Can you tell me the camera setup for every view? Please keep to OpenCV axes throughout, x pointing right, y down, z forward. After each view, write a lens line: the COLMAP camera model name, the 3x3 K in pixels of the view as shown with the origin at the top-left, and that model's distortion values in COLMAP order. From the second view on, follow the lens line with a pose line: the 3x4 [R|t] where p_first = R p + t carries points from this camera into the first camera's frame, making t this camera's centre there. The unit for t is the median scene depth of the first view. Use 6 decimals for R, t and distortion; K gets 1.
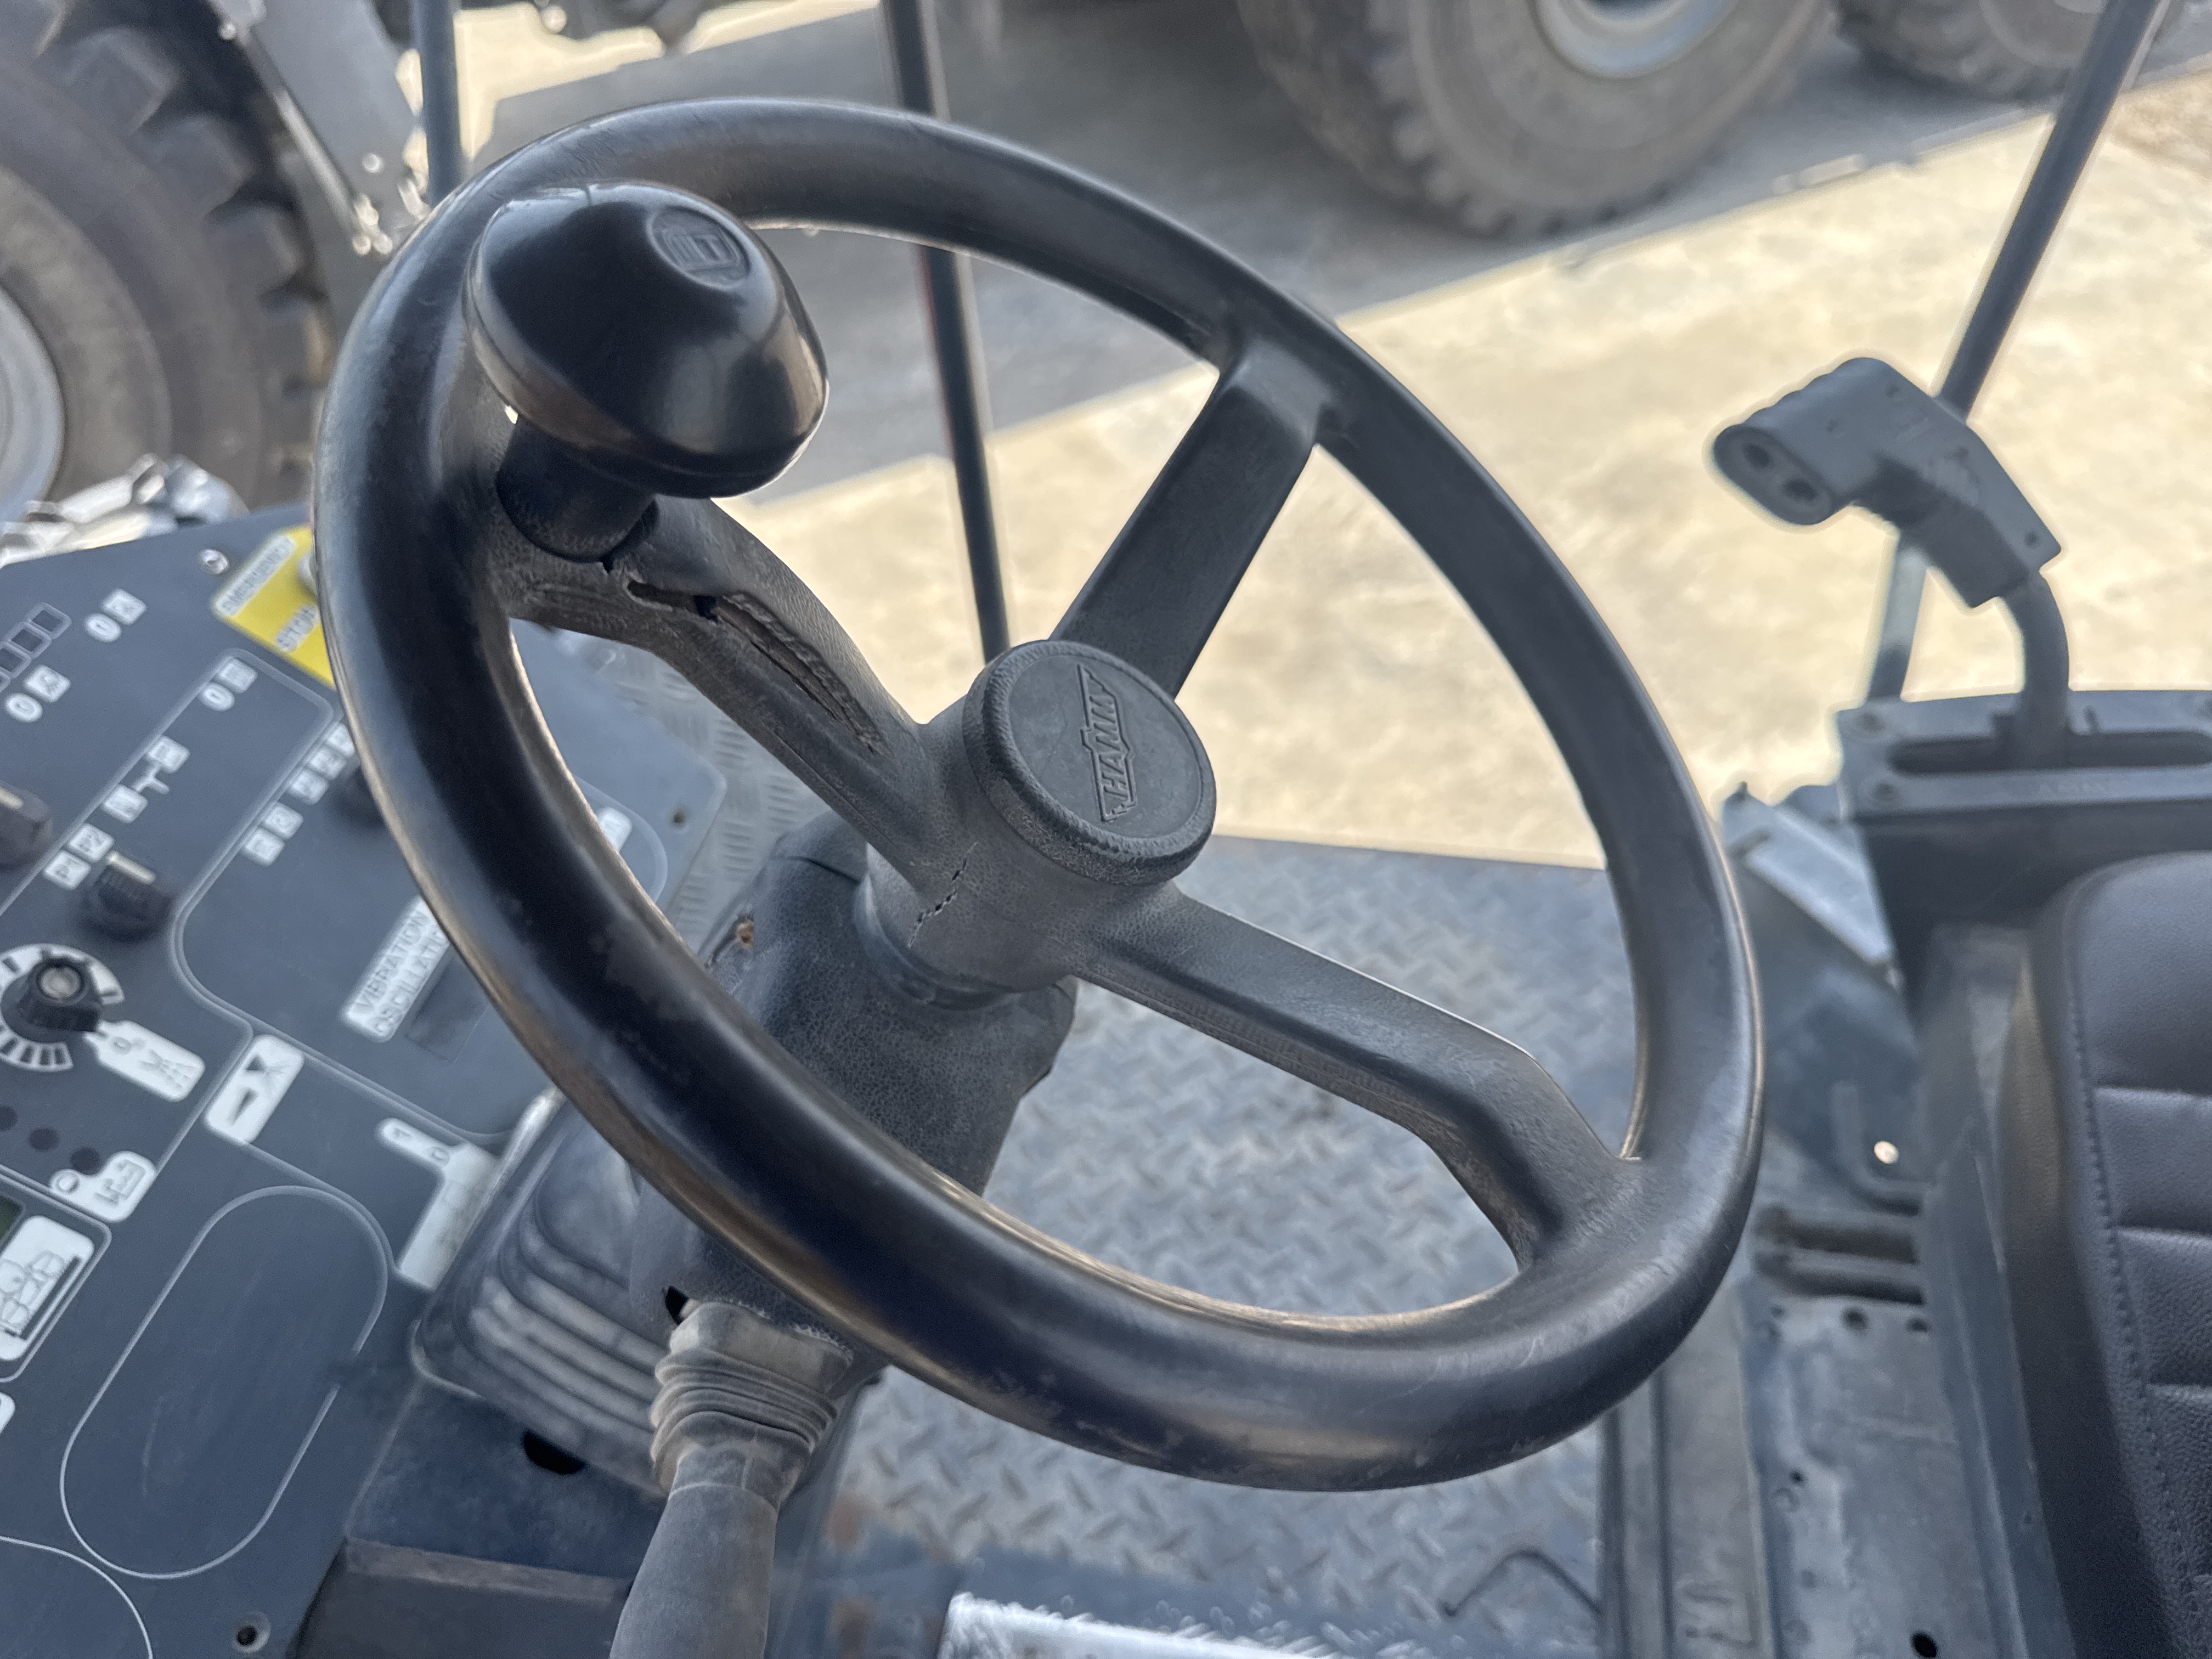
lens RADIAL K [[1626.0, 0, 1107.6], [0, 1626.0, 859.3], [0, 0, 1]] dist [-0.027105, -0.001403]
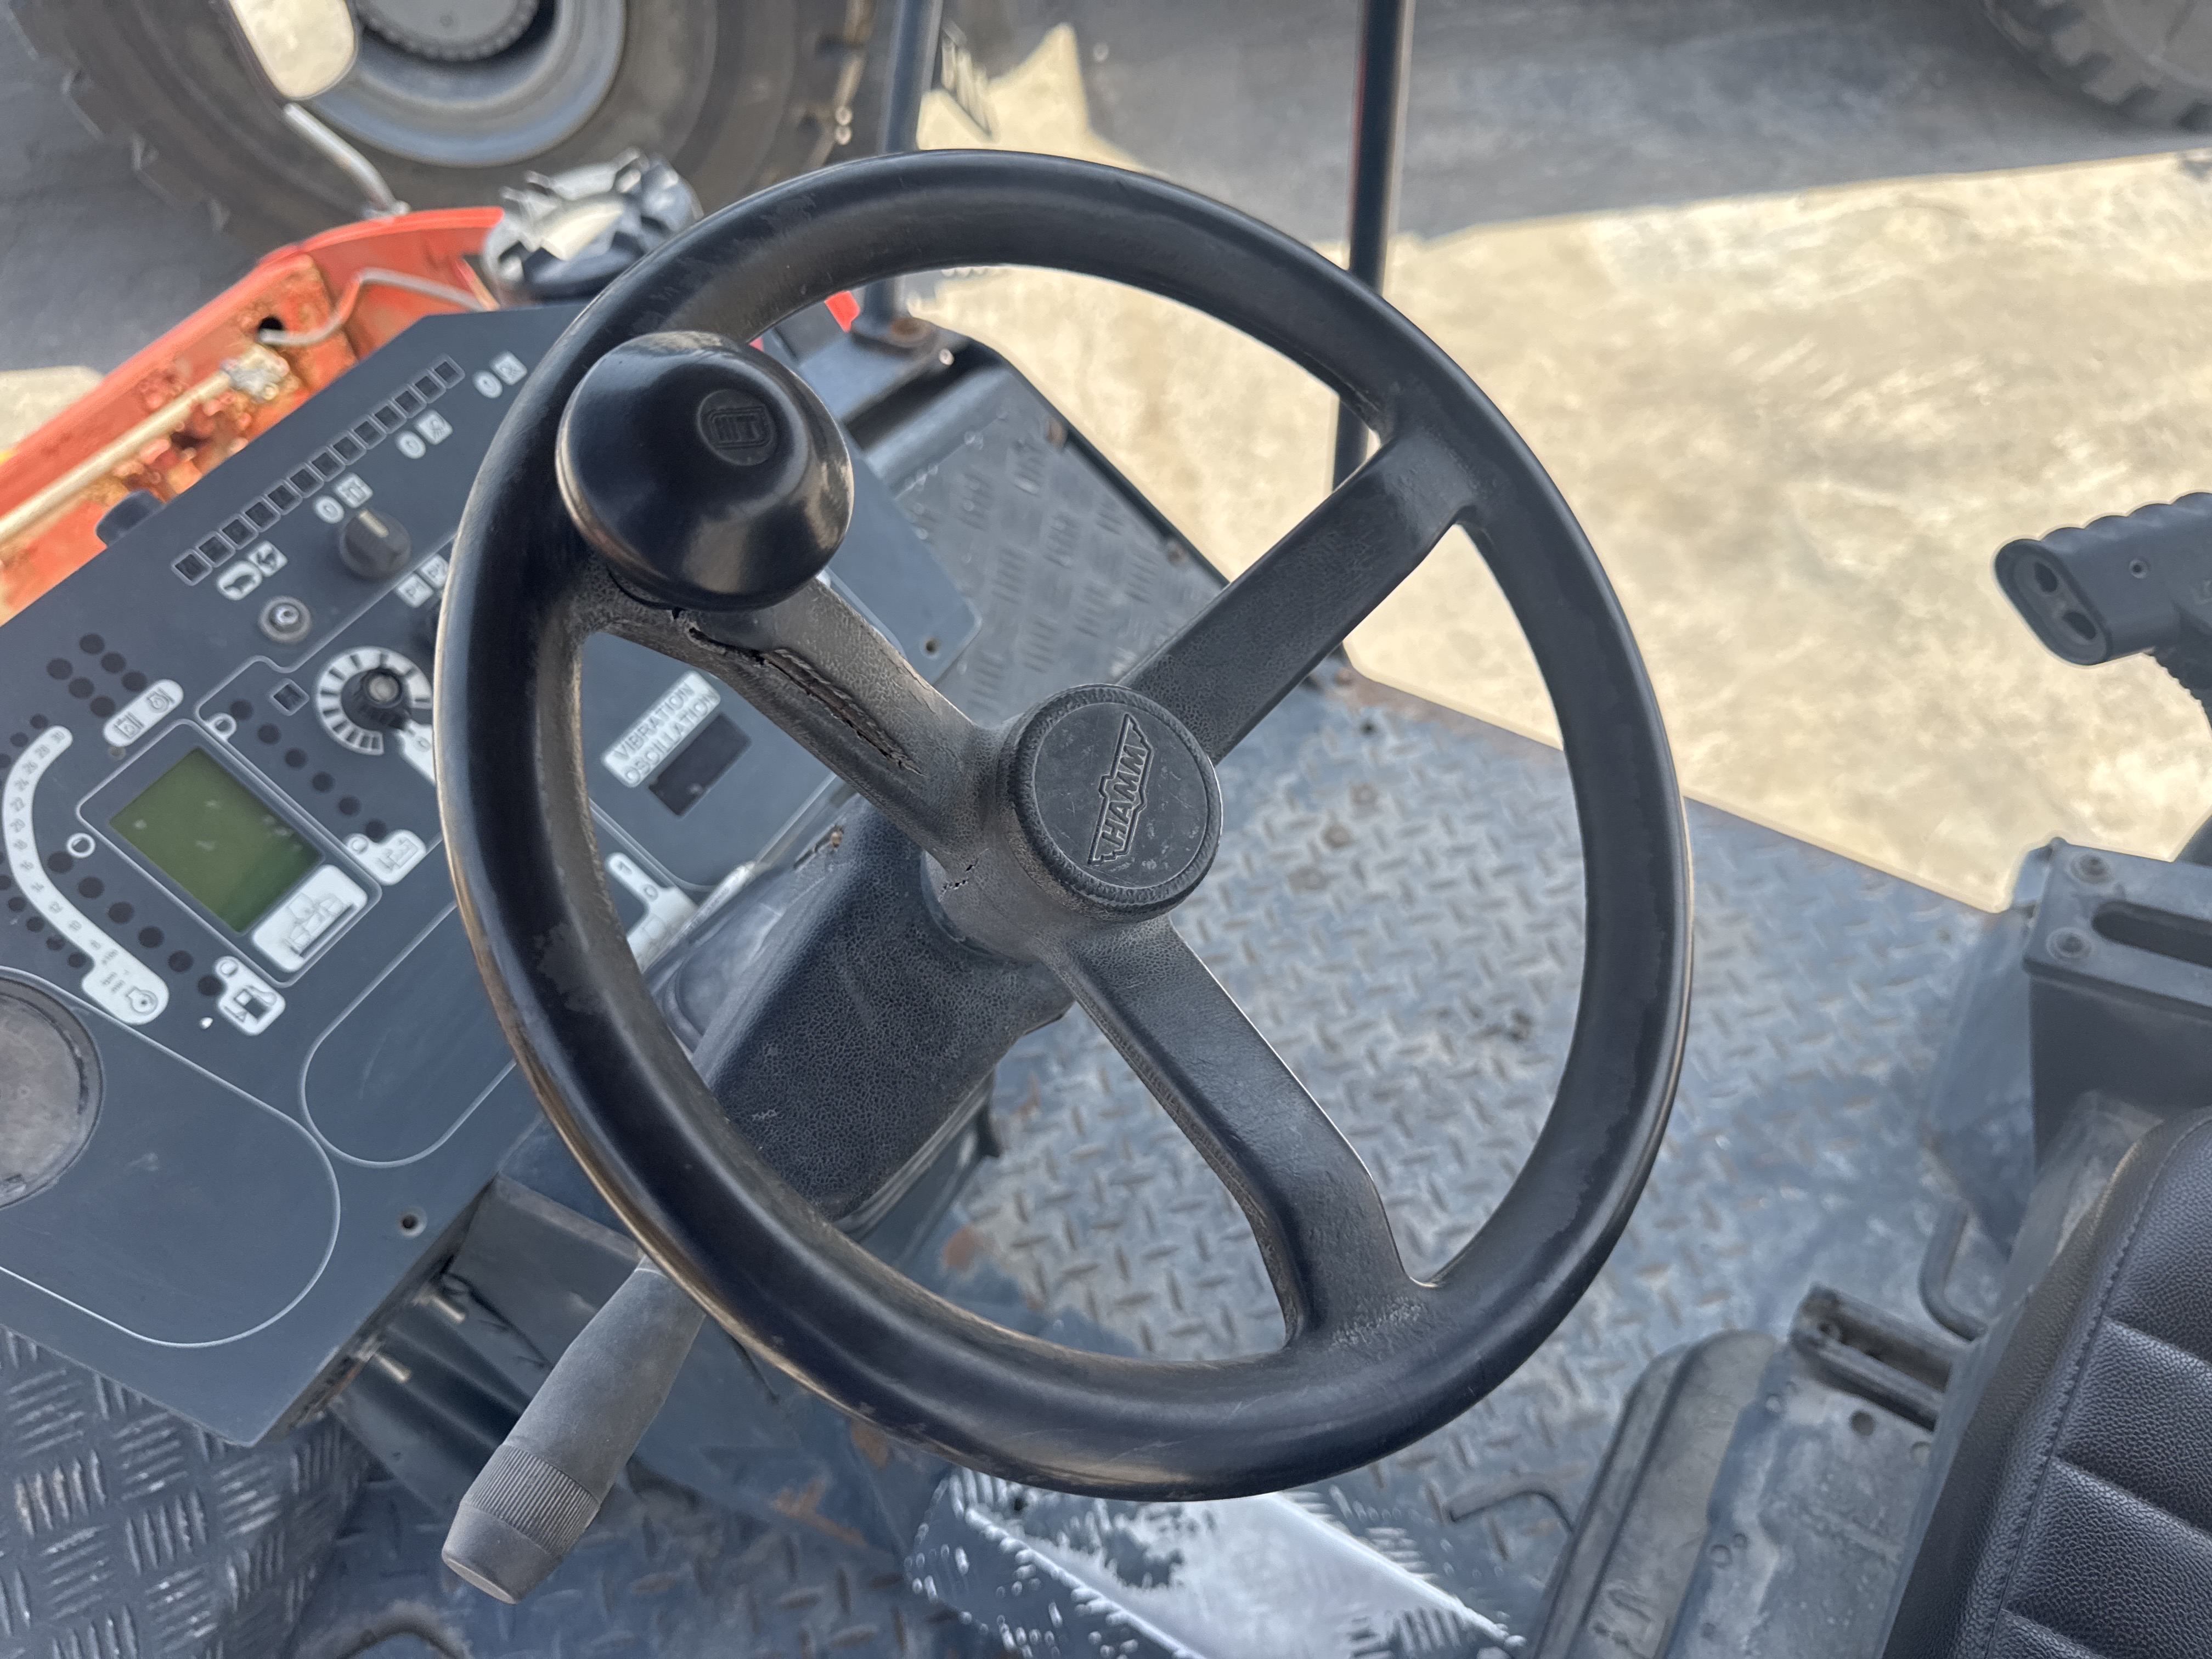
lens RADIAL K [[1612.8, 0, 1116.0], [0, 1612.8, 855.5], [0, 0, 1]] dist [-0.009828, -0.003587]
pose [[0.937095, 0.284141, -0.202773, 0.154795], [-0.250437, 0.951906, 0.176514, -0.148500], [0.243175, -0.114629, 0.963185, -0.070703]]
